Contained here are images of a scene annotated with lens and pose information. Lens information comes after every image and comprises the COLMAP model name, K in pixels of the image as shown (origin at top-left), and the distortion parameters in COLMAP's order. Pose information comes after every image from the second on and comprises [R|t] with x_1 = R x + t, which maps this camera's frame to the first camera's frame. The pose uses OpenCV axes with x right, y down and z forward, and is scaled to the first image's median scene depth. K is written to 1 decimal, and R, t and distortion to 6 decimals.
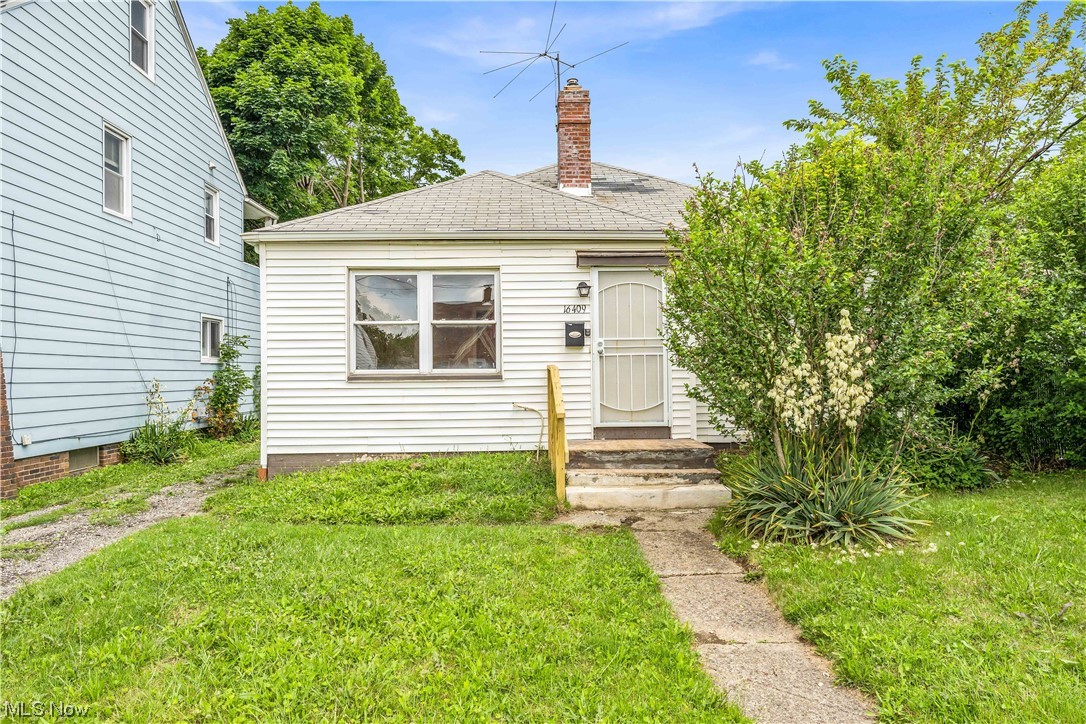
lens RADIAL K [[704.5, 0, 543.0], [0, 704.5, 362.0], [0, 0, 1]] dist [0.002631, 0.000748]
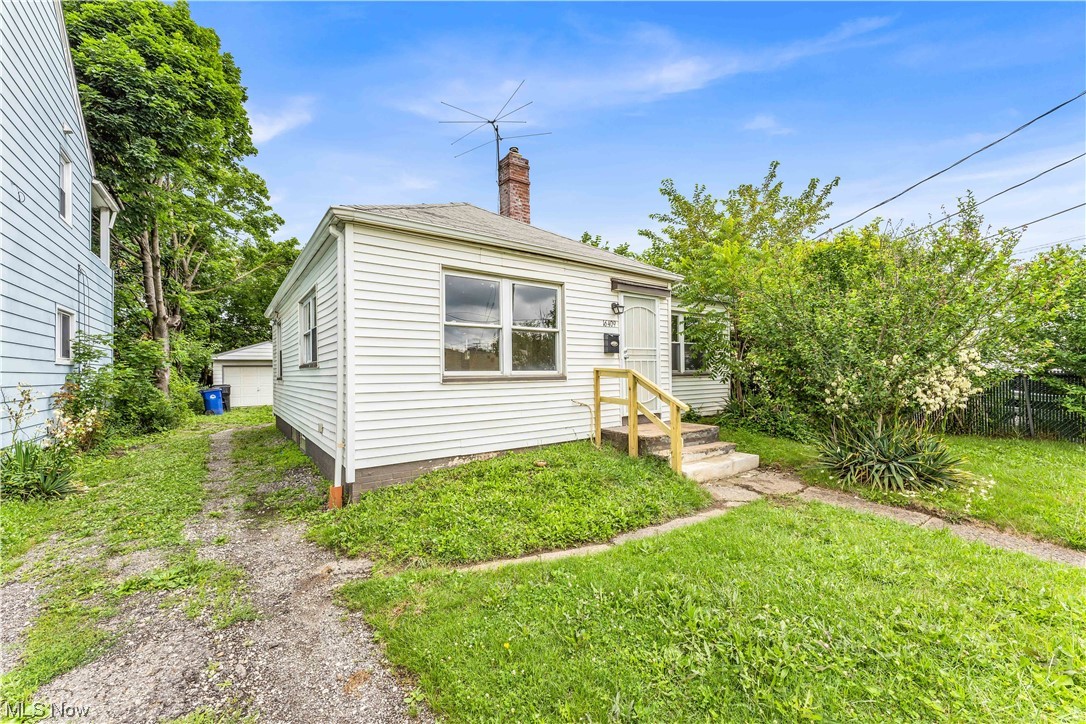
lens RADIAL K [[432.7, 0, 540.5], [0, 432.7, 366.3], [0, 0, 1]] dist [0.001428, -0.000322]
pose [[0.825370, 0.008494, 0.564528, -0.490313], [-0.005774, 0.999962, -0.006603, 0.007114], [-0.564562, 0.002190, 0.825388, 0.427641]]
